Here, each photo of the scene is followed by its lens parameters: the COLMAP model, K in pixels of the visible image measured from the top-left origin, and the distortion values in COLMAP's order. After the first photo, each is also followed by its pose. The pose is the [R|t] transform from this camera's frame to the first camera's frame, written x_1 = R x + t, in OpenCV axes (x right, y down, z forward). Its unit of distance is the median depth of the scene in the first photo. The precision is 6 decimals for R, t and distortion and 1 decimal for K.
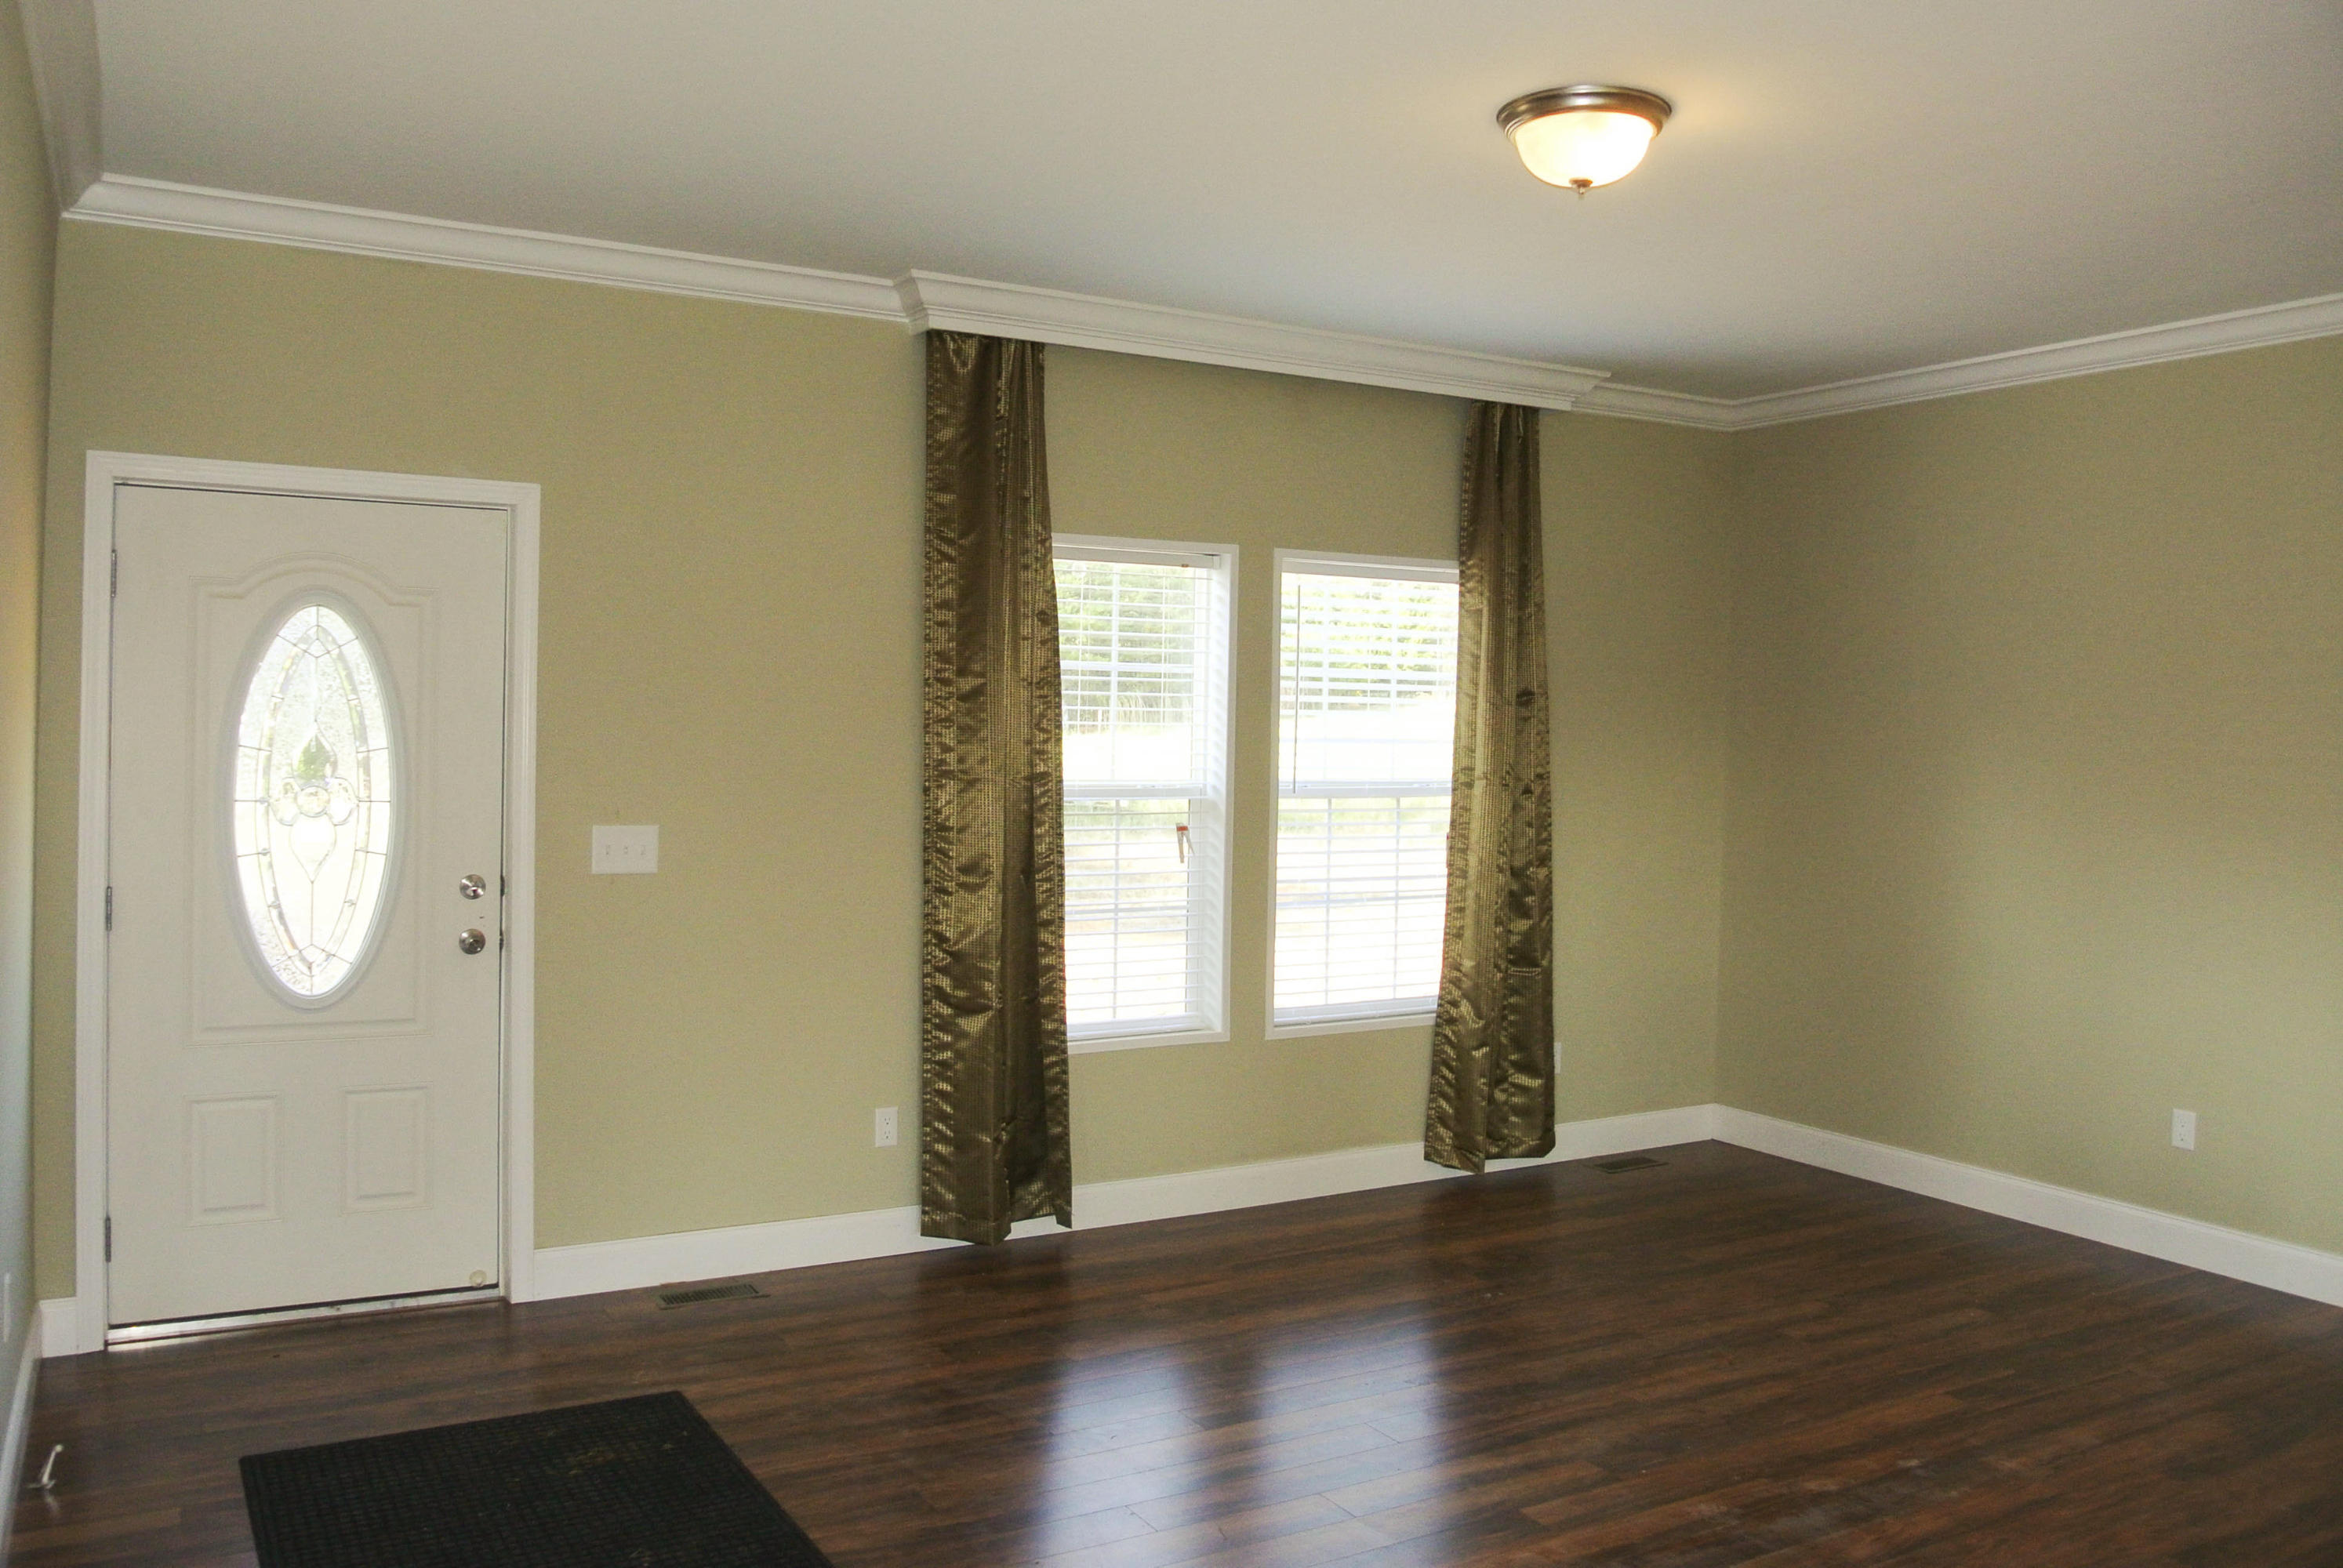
lens RADIAL K [[1816.9, 0, 1159.7], [0, 1816.9, 754.4], [0, 0, 1]] dist [-0.097390, 0.043174]
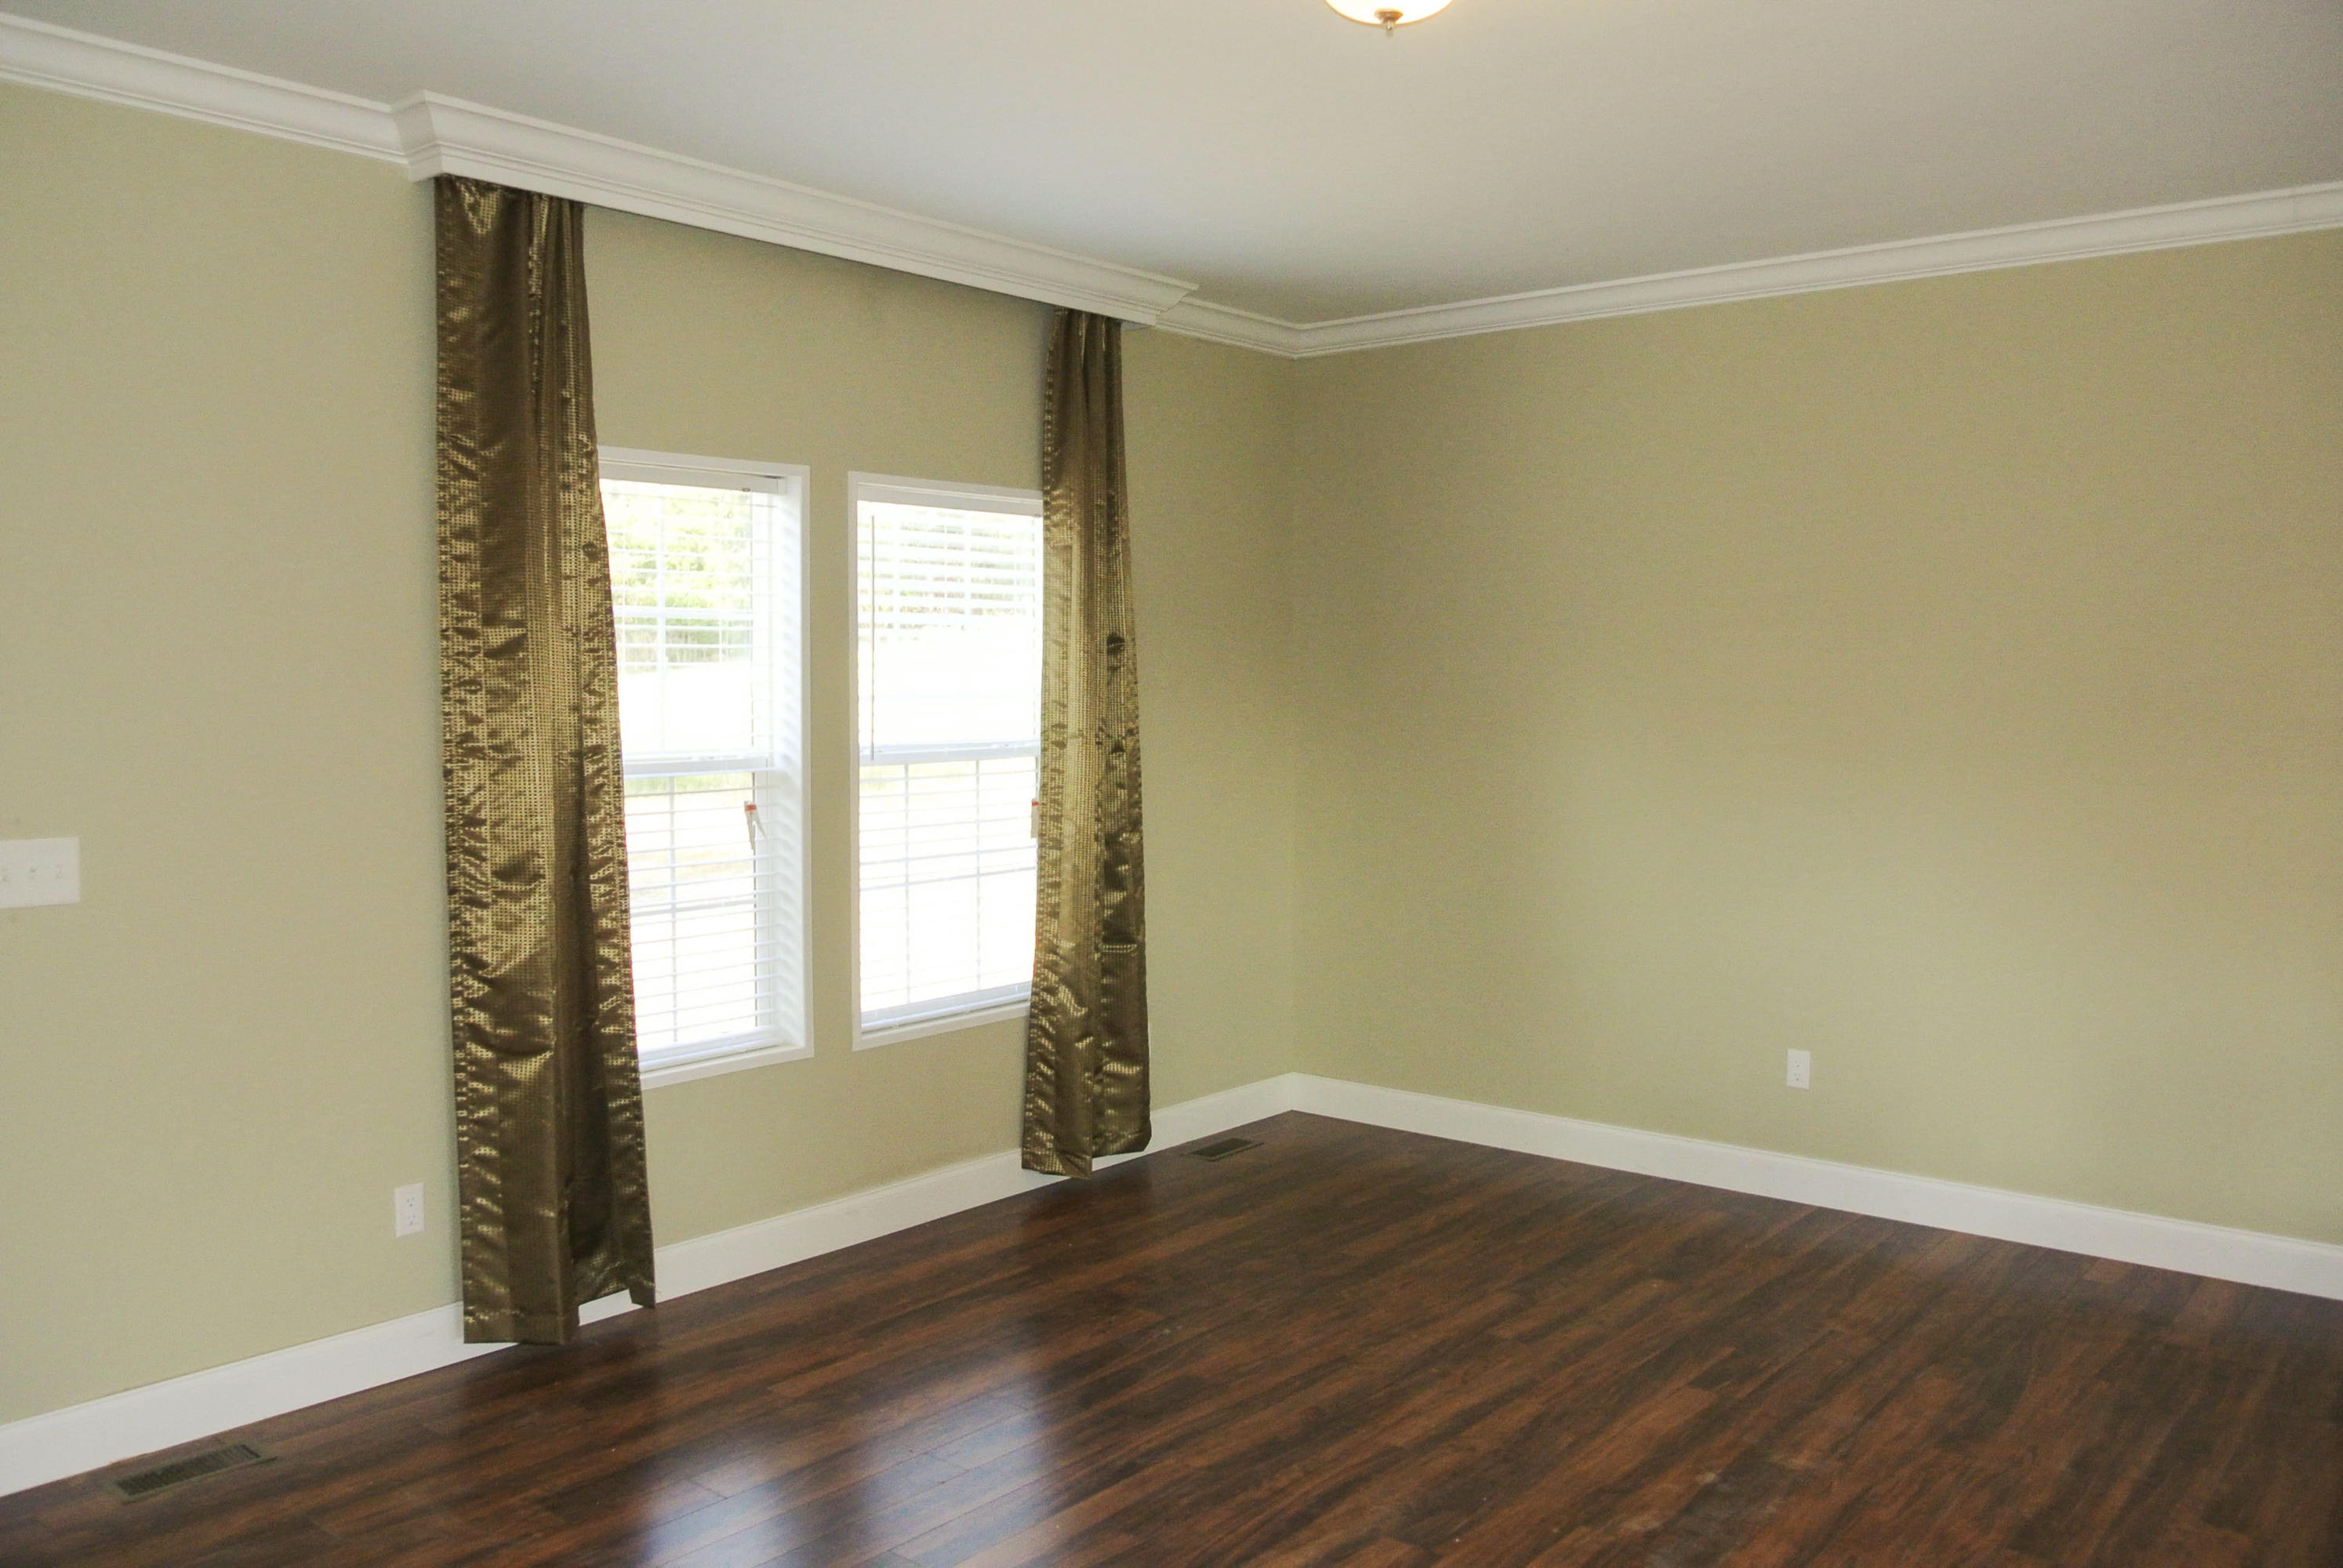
lens RADIAL K [[1816.9, 0, 1159.7], [0, 1816.9, 754.4], [0, 0, 1]] dist [-0.097390, 0.043174]
pose [[0.936599, -0.030758, 0.349050, -0.104180], [0.020372, 0.999235, 0.033386, -0.007383], [-0.349810, -0.024159, 0.936509, 0.167267]]
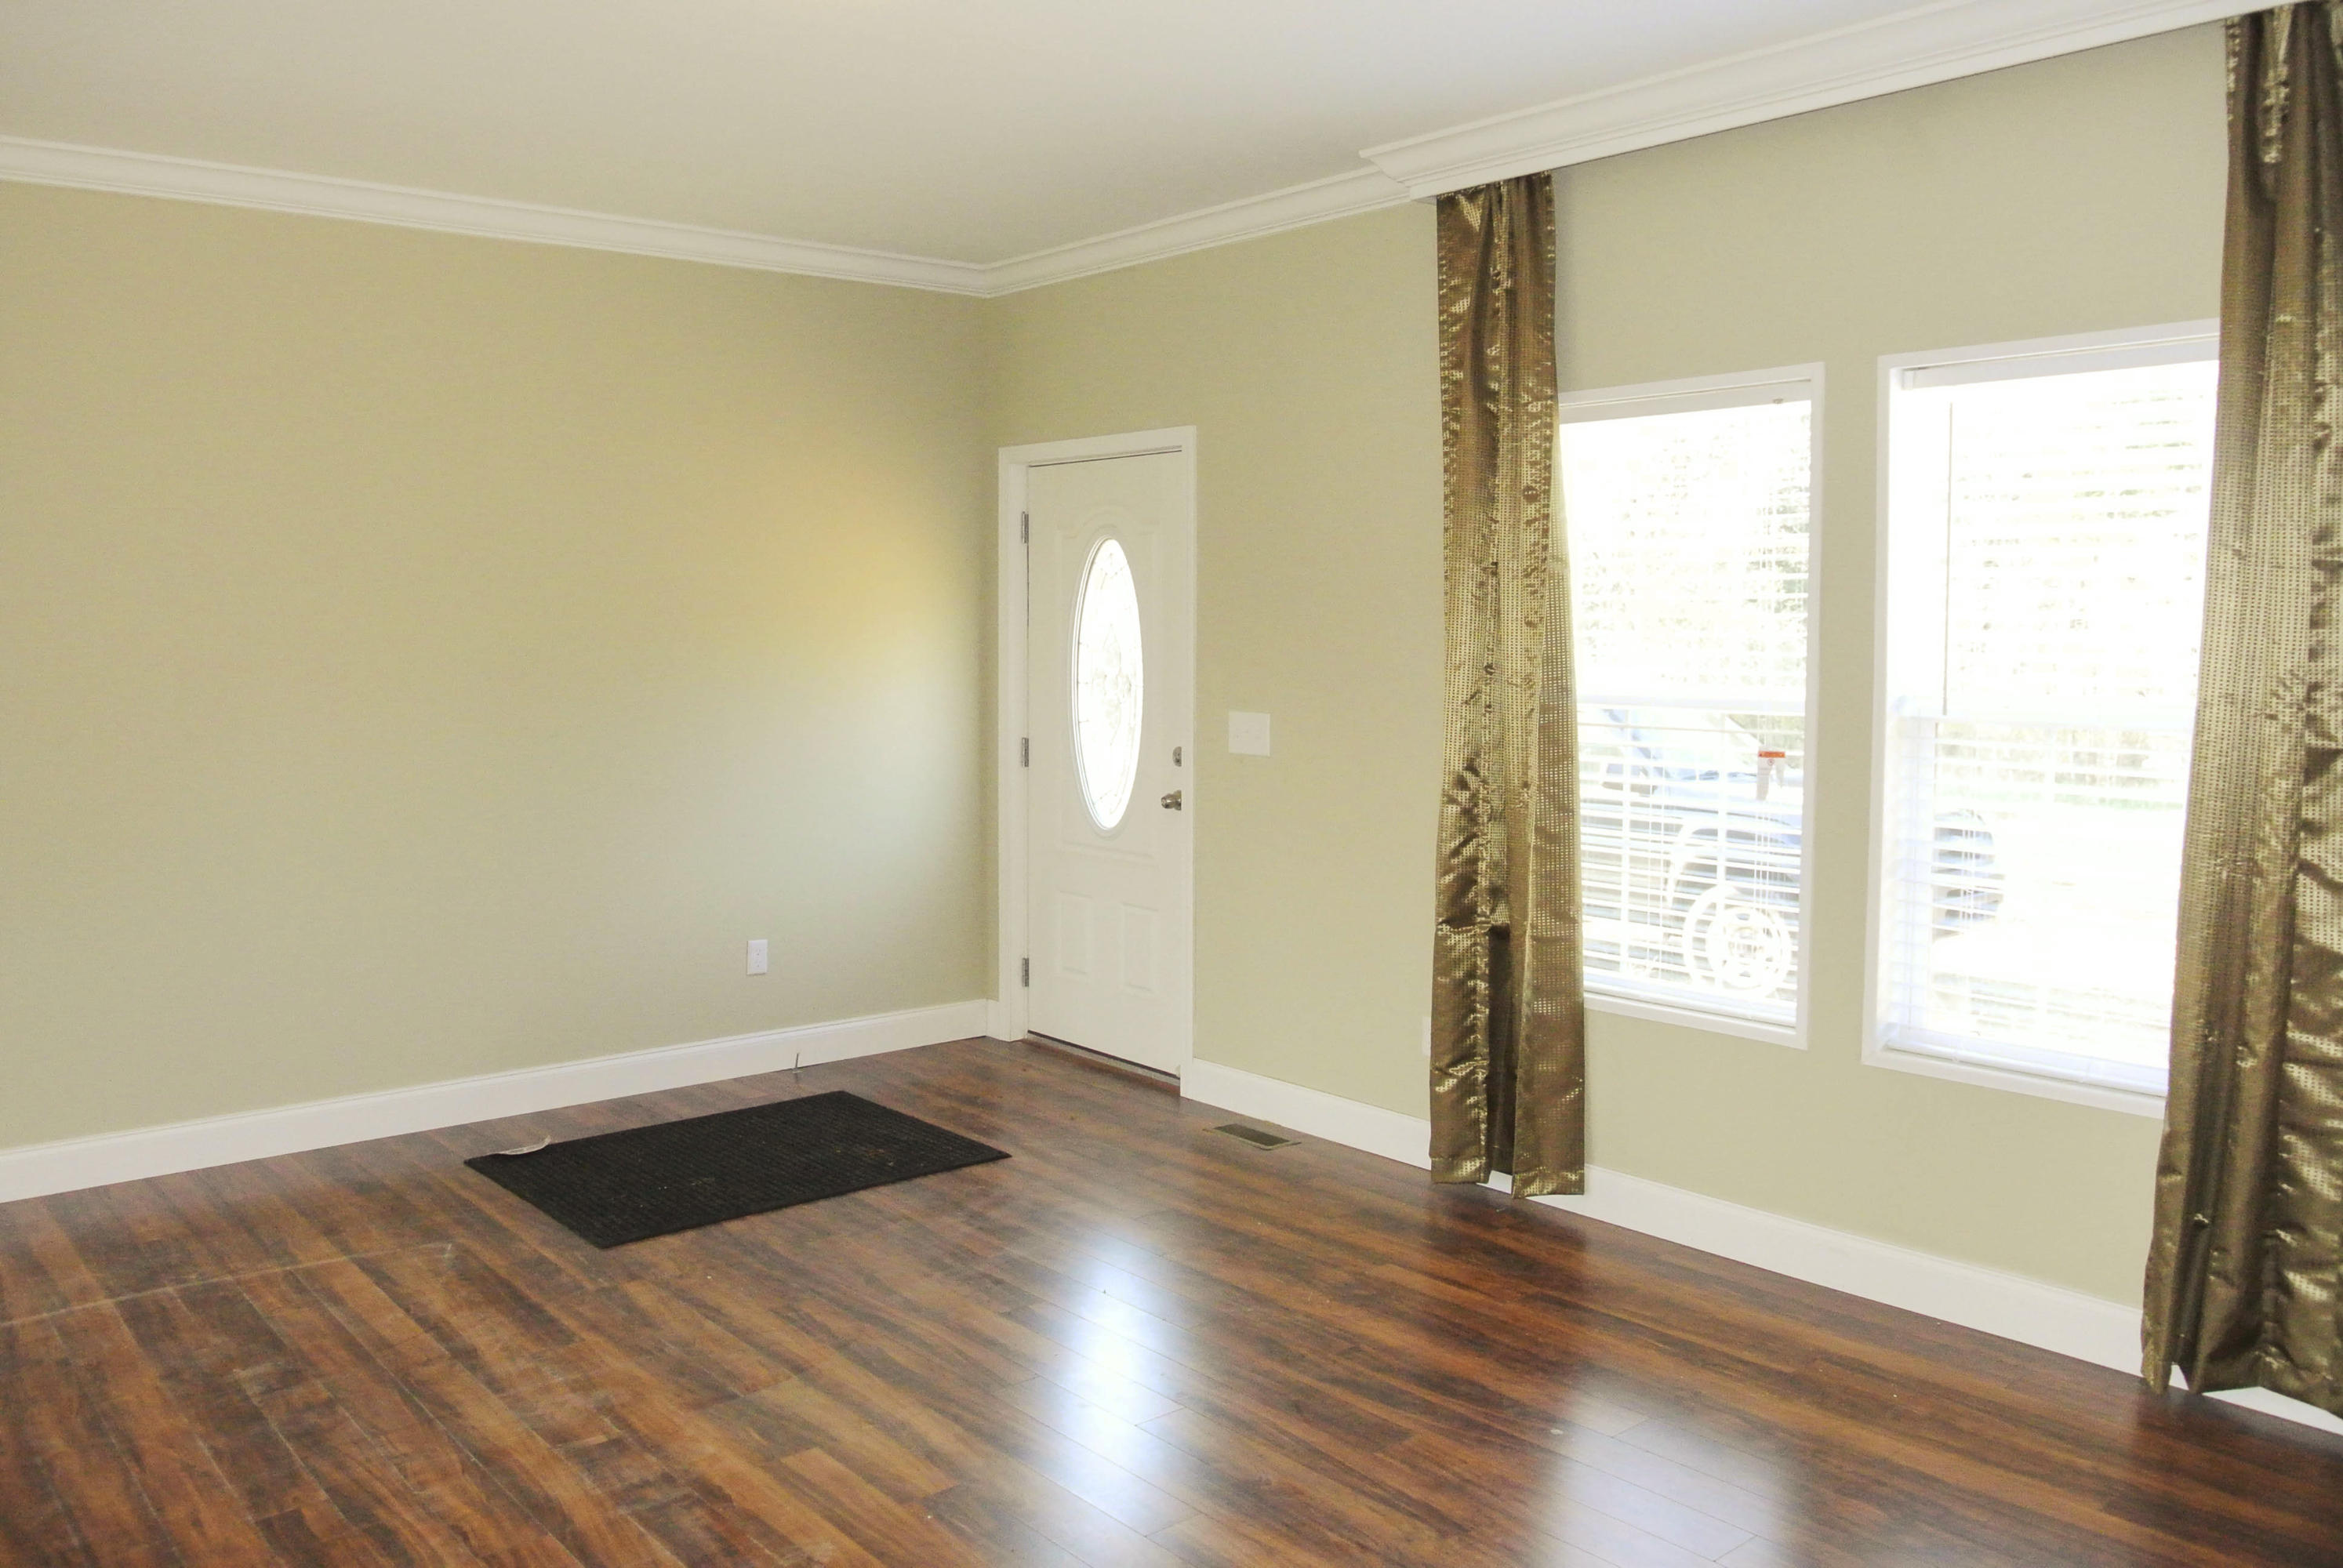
lens RADIAL K [[1816.9, 0, 1159.7], [0, 1816.9, 754.4], [0, 0, 1]] dist [-0.097390, 0.043174]
pose [[0.183377, 0.052977, -0.981614, 0.726111], [-0.013900, 0.998587, 0.051297, 0.006790], [0.982944, 0.004238, 0.183854, 0.642075]]
